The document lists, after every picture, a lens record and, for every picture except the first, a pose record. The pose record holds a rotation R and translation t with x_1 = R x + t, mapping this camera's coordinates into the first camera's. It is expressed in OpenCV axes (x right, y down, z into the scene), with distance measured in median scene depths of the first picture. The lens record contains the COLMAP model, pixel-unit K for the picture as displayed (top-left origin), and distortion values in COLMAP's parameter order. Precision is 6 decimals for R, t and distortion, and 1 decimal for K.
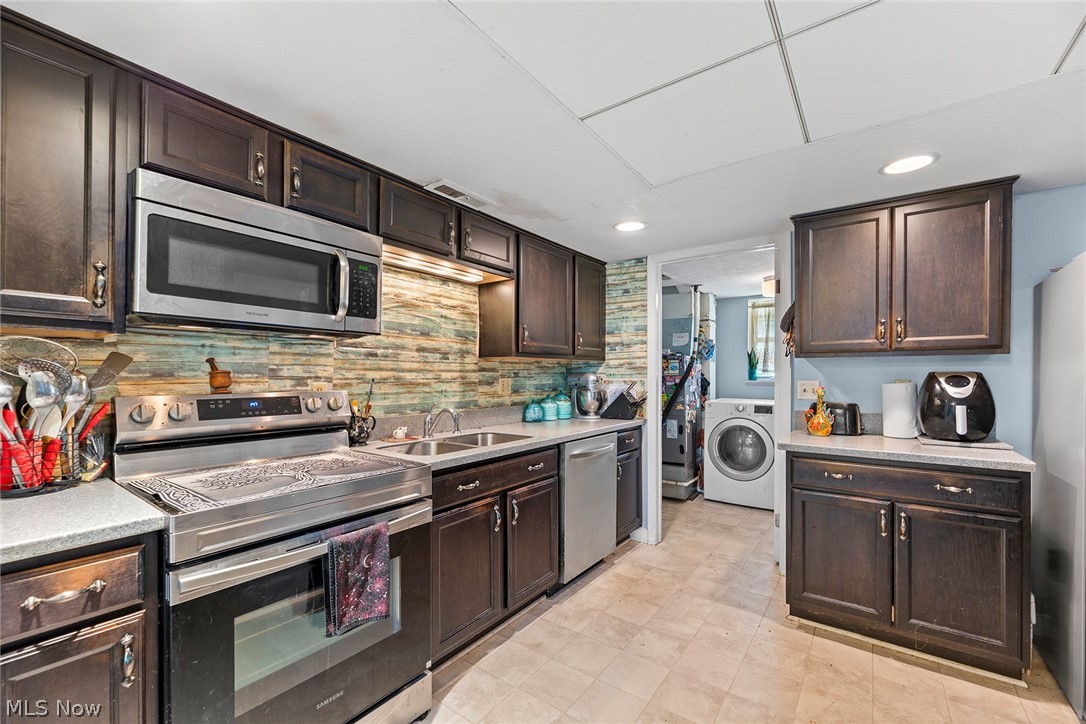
lens RADIAL K [[443.8, 0, 552.6], [0, 443.8, 374.2], [0, 0, 1]] dist [-0.001521, 0.000193]
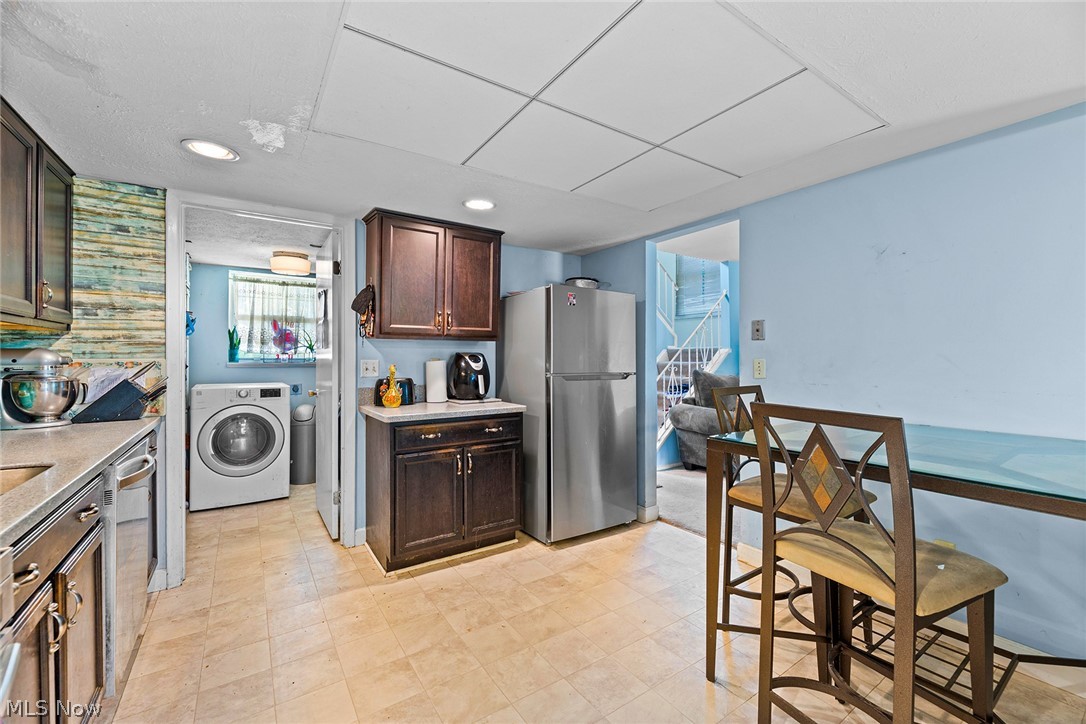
lens RADIAL K [[443.8, 0, 543.0], [0, 443.8, 358.1], [0, 0, 1]] dist [-0.001521, 0.000193]
pose [[0.344165, -0.000082, 0.938909, -0.320933], [0.000940, 1.000000, -0.000257, 0.011741], [-0.938909, 0.000971, 0.344165, 0.230990]]
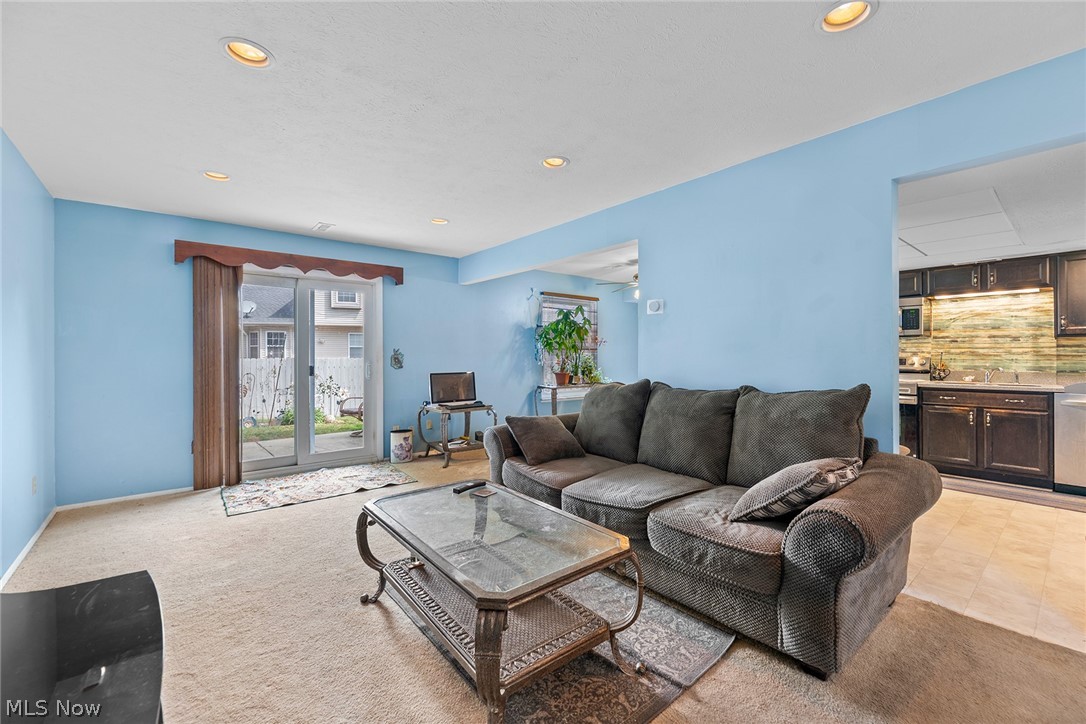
lens RADIAL K [[443.8, 0, 559.4], [0, 443.8, 353.0], [0, 0, 1]] dist [-0.001521, 0.000193]
pose [[-0.226262, -0.003204, -0.974061, 1.856609], [0.007690, 0.999958, -0.005076, 0.008286], [0.974036, -0.008639, -0.226228, -0.337731]]
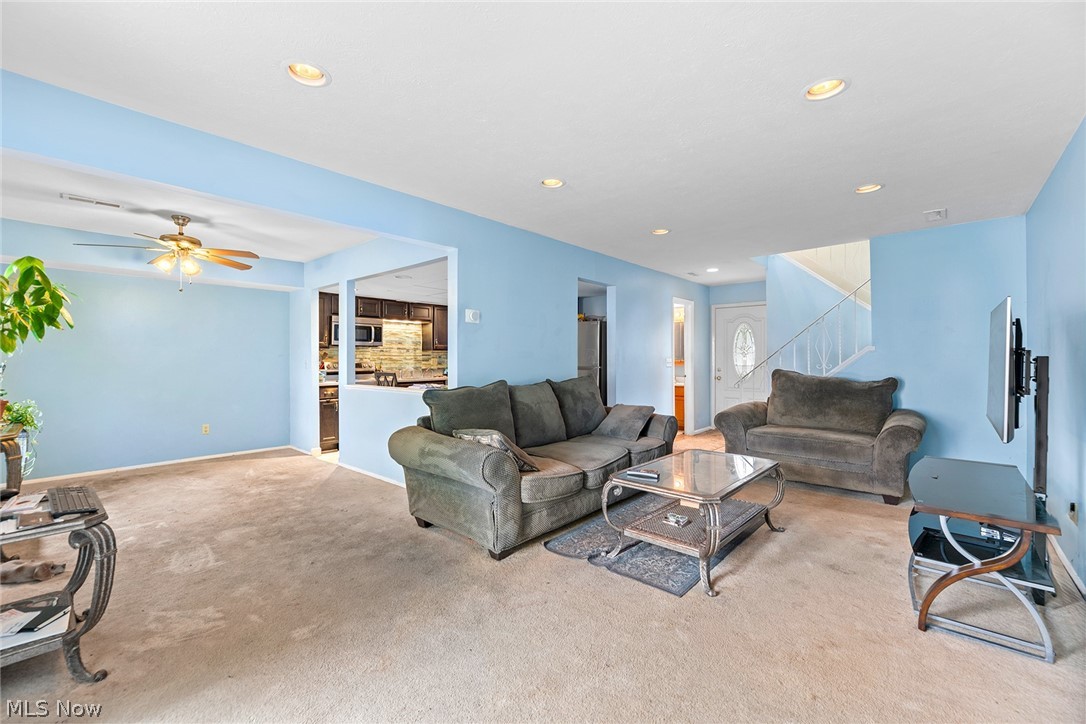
lens RADIAL K [[443.8, 0, 537.6], [0, 443.8, 359.1], [0, 0, 1]] dist [-0.001521, 0.000193]
pose [[0.995424, -0.002289, -0.095531, 0.868482], [0.002770, 0.999984, 0.004905, 0.001673], [0.095518, -0.005147, 0.995414, -1.776303]]
